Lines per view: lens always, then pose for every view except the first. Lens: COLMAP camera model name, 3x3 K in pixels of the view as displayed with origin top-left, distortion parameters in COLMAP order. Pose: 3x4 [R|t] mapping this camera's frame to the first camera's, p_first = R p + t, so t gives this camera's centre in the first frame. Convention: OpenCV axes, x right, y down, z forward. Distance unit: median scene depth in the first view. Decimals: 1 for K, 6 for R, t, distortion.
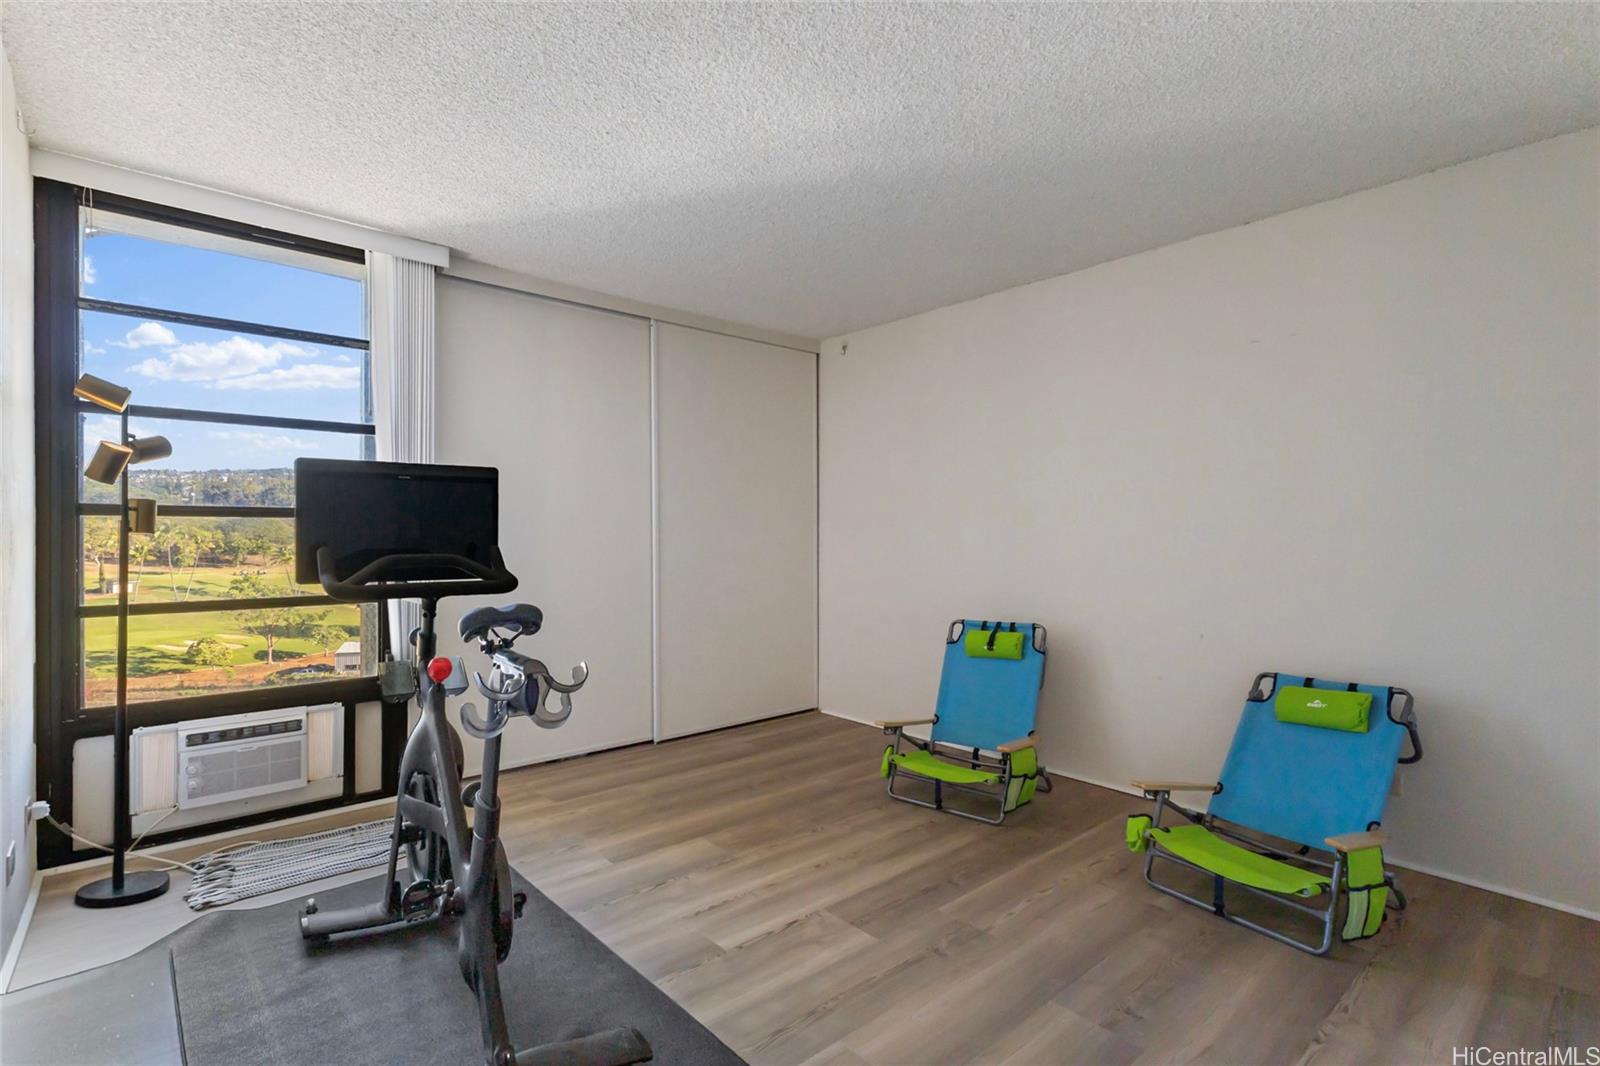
lens RADIAL K [[746.5, 0, 800.0], [0, 746.5, 533.0], [0, 0, 1]] dist [0.000270, 0.000060]
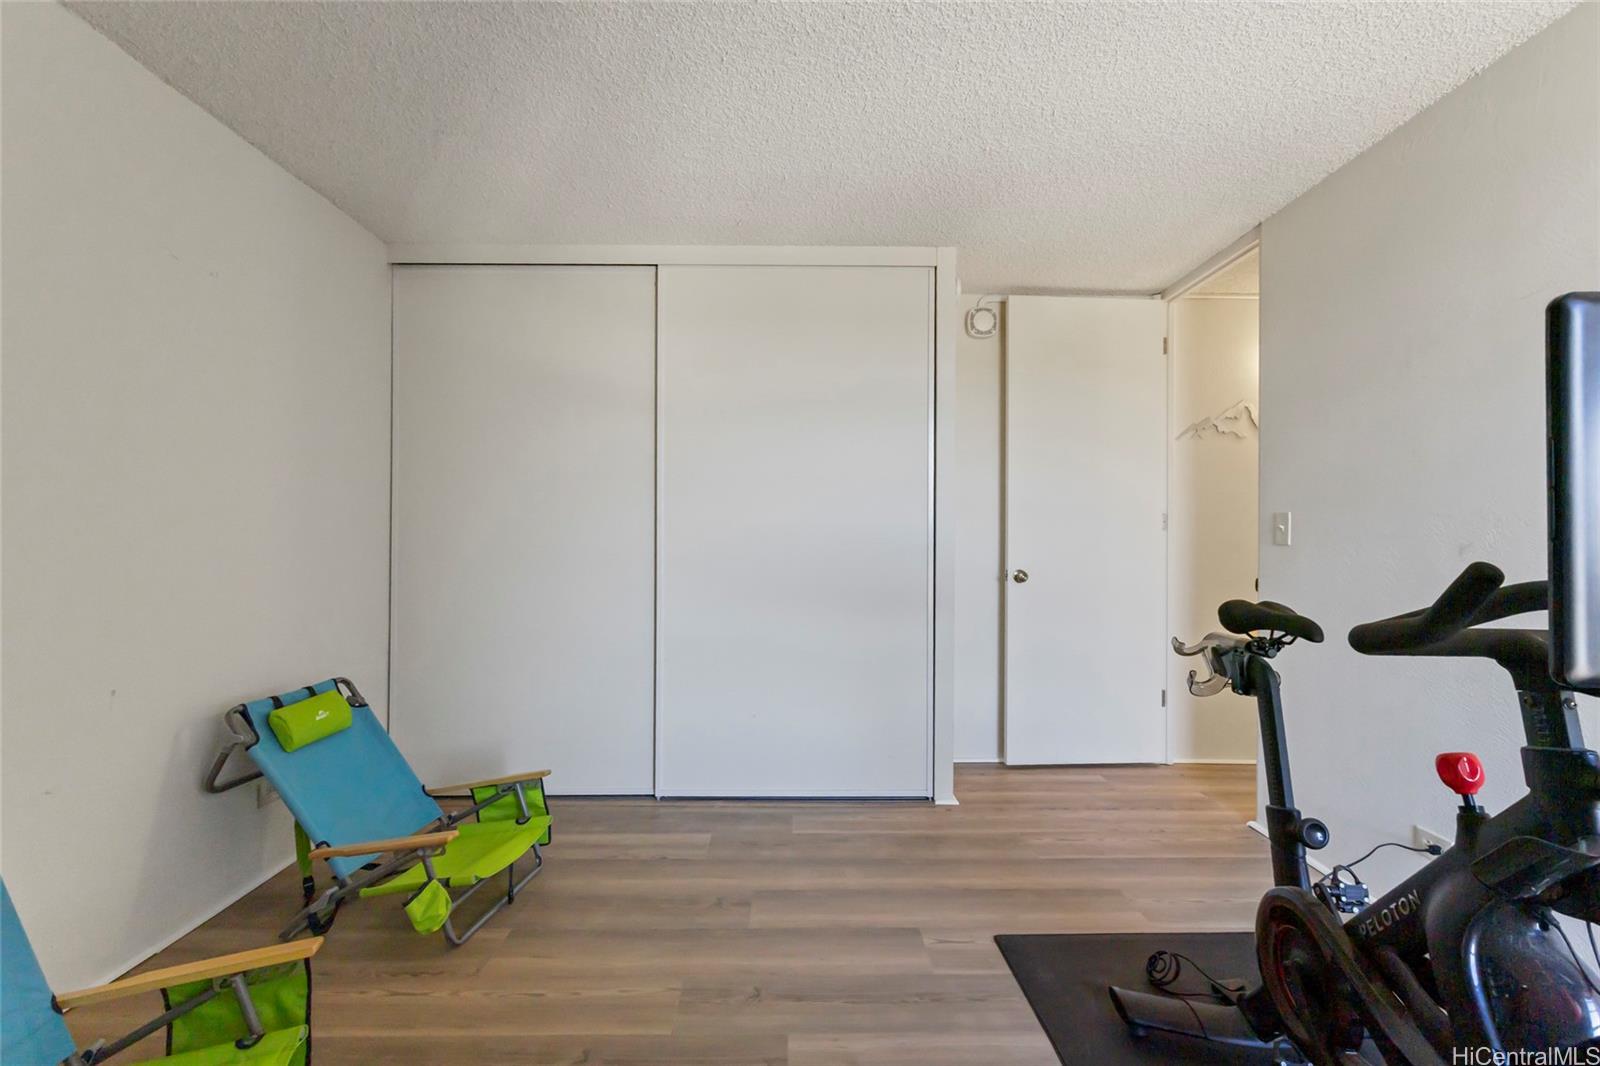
lens RADIAL K [[753.0, 0, 794.4], [0, 753.0, 524.3], [0, 0, 1]] dist [0.000018, 0.000129]
pose [[-0.757866, 0.006045, 0.652382, -0.336236], [-0.008340, 0.999786, -0.018953, 0.006725], [-0.652356, -0.019804, -0.757654, 1.255247]]
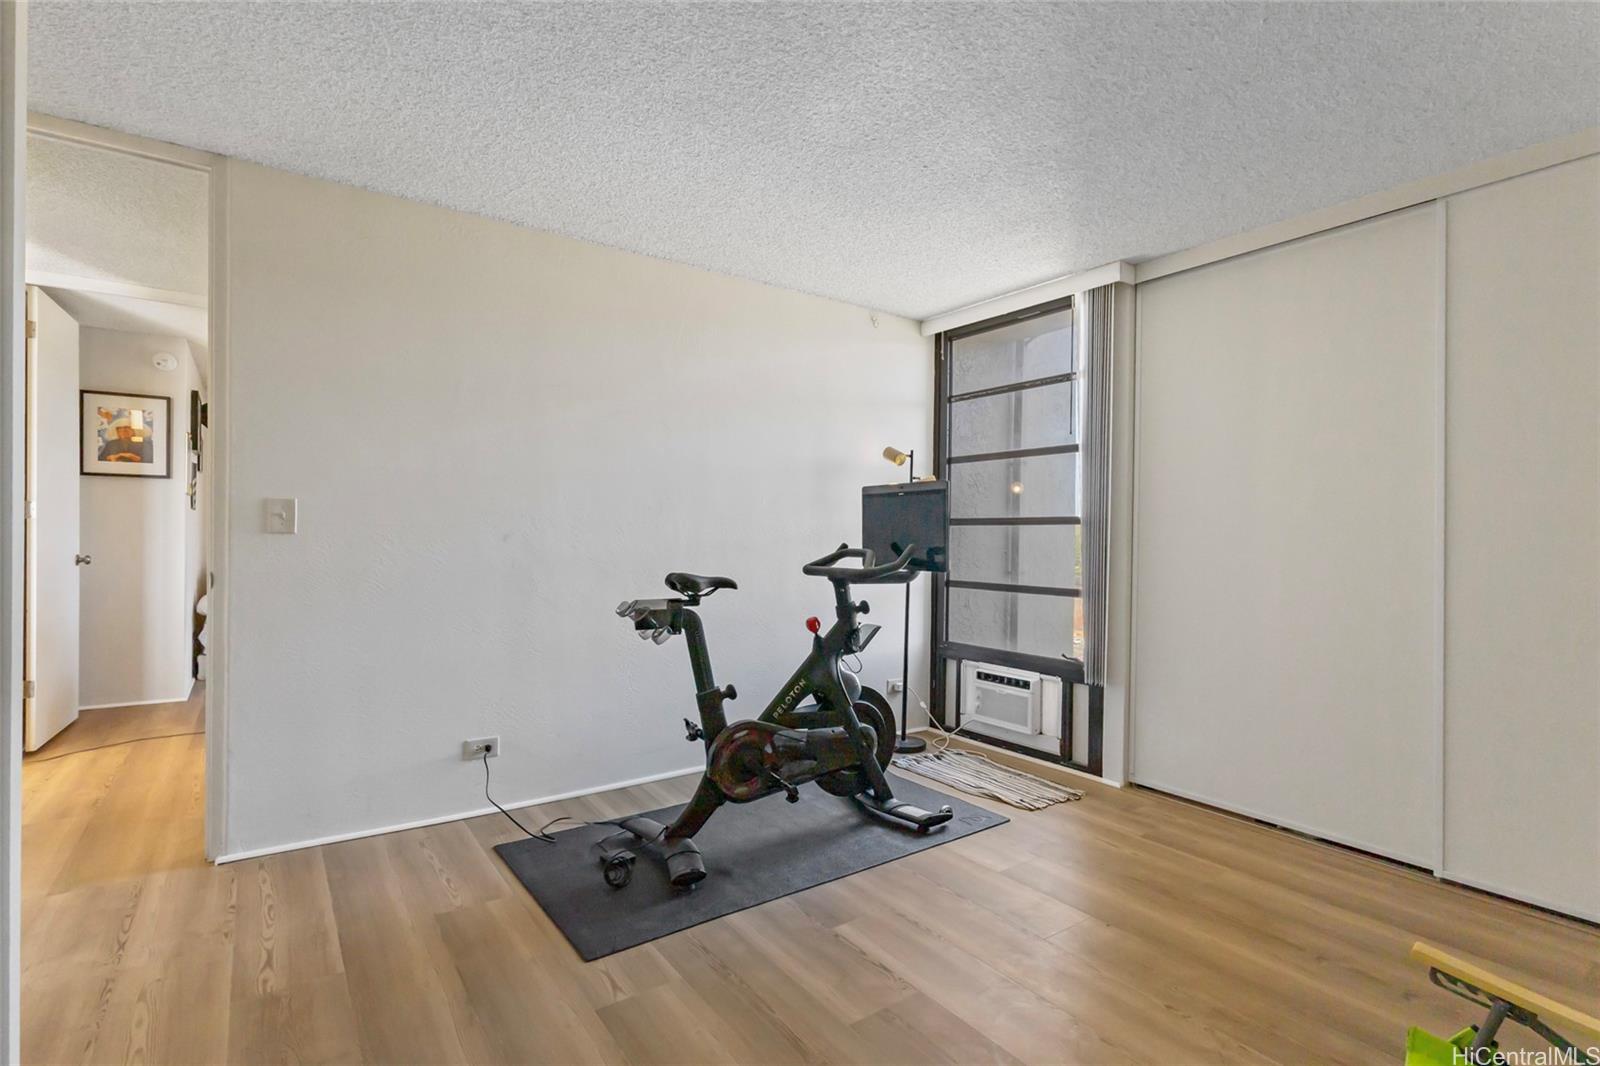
lens RADIAL K [[760.8, 0, 800.0], [0, 760.8, 533.0], [0, 0, 1]] dist [0.001743, 0.000451]
pose [[-0.099594, -0.006689, -0.995006, 0.732076], [-0.012291, 0.999909, -0.005492, 0.006688], [0.994952, 0.011683, -0.099667, 0.792410]]
